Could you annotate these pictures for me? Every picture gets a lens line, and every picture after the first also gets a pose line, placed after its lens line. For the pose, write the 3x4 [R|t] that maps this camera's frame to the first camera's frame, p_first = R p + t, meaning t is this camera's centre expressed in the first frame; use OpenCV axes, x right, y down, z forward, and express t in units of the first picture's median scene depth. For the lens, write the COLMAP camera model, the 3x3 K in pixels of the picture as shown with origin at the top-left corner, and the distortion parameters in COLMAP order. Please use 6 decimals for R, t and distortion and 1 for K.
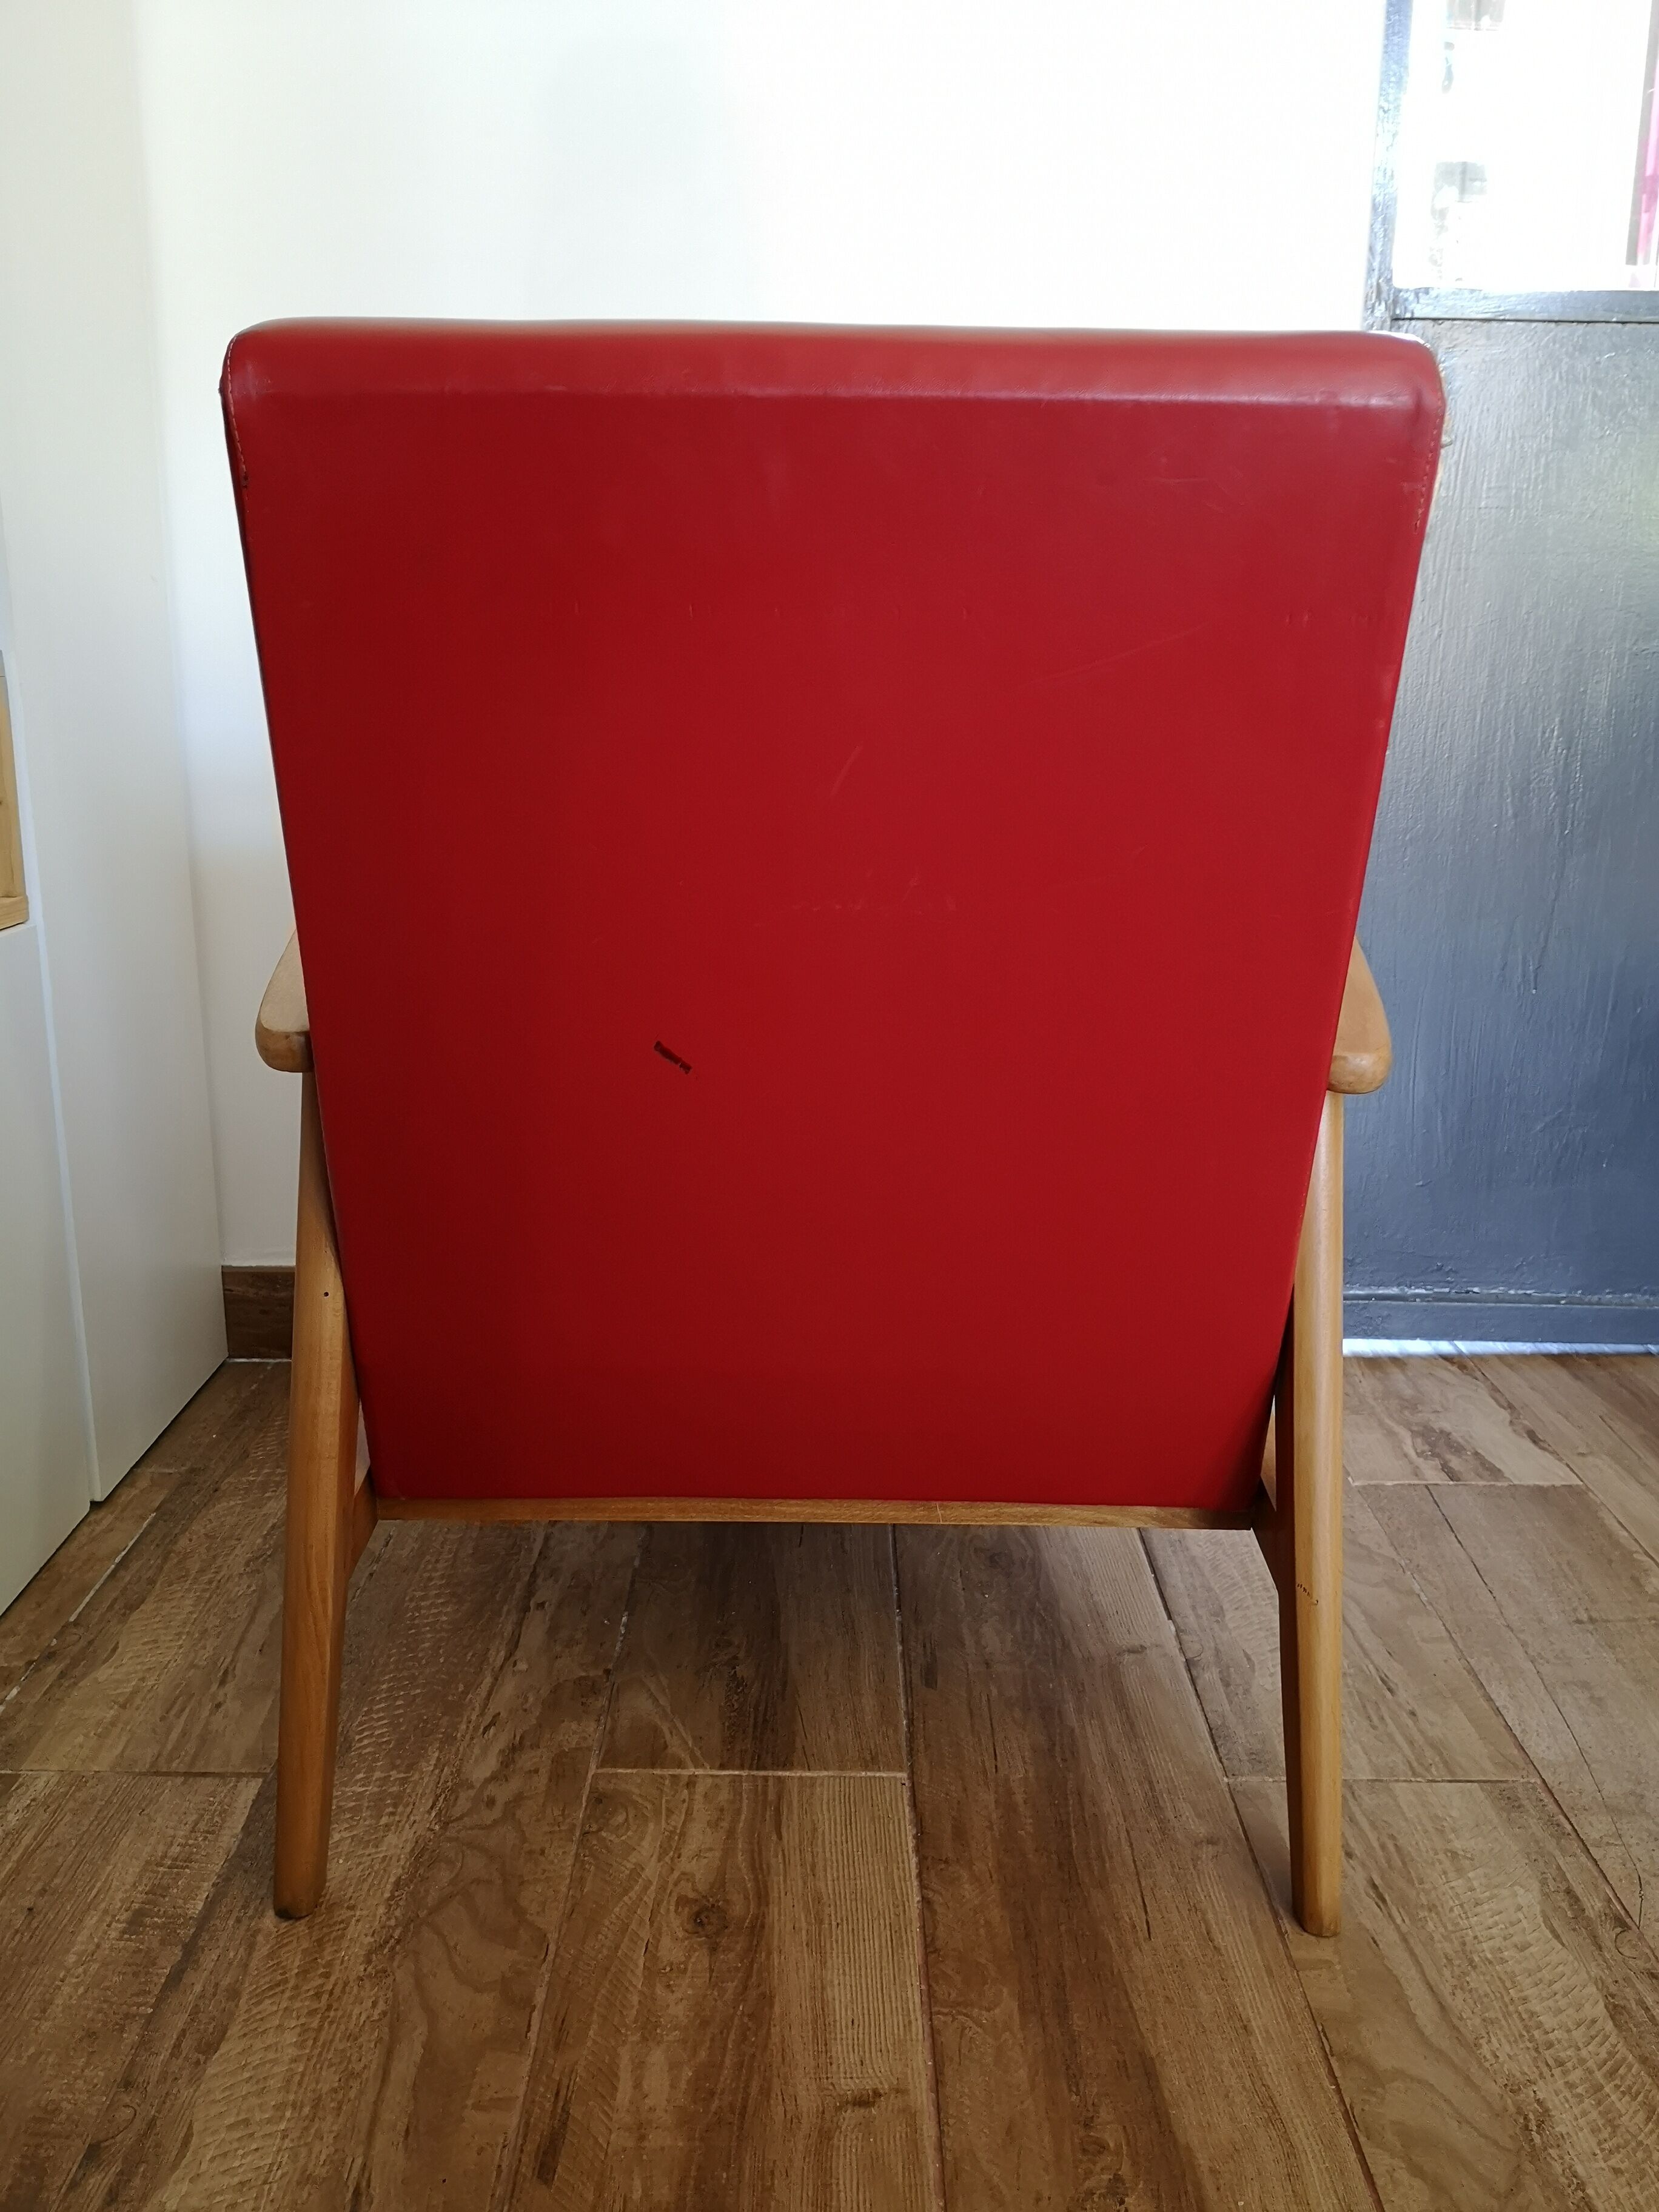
lens RADIAL K [[1798.9, 0, 829.5], [0, 1798.9, 1106.0], [0, 0, 1]] dist [0.006092, 0.008970]
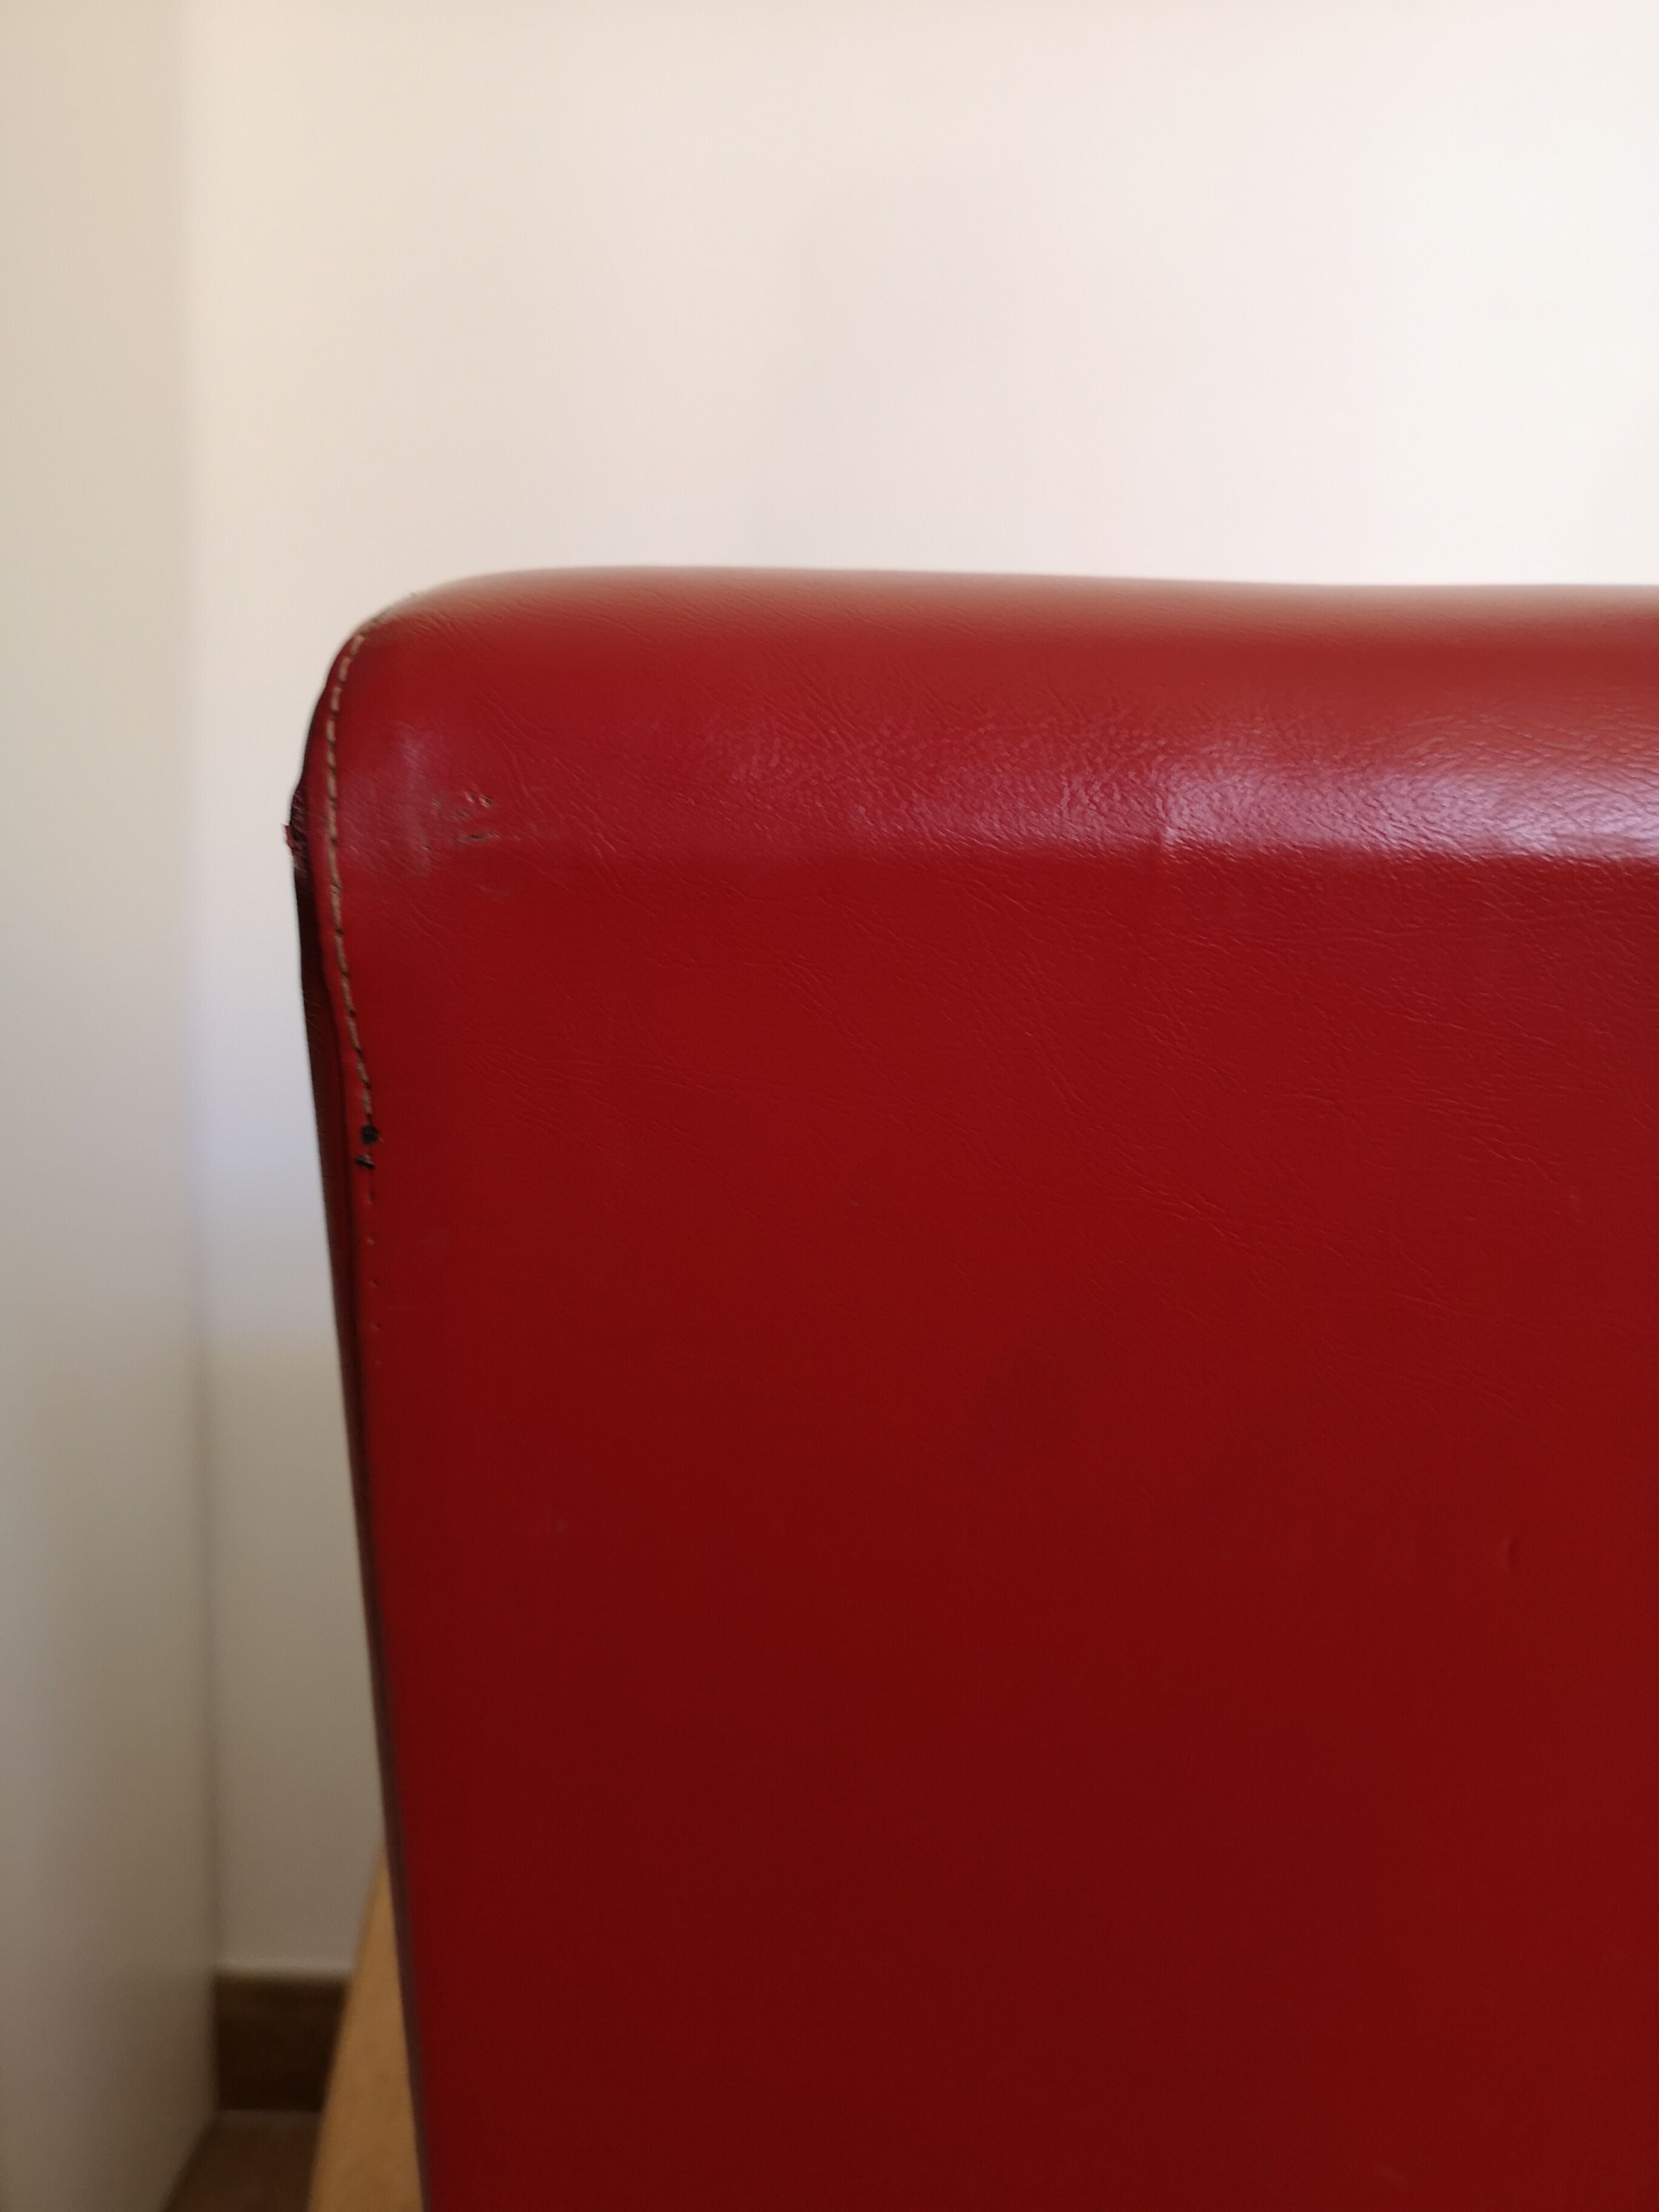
lens RADIAL K [[1798.9, 0, 829.5], [0, 1798.9, 1106.0], [0, 0, 1]] dist [0.006092, 0.008970]
pose [[0.999909, 0.005027, -0.012513, -0.144635], [-0.006552, 0.992138, -0.124981, -0.183458], [0.011787, 0.125051, 0.992080, 0.421181]]
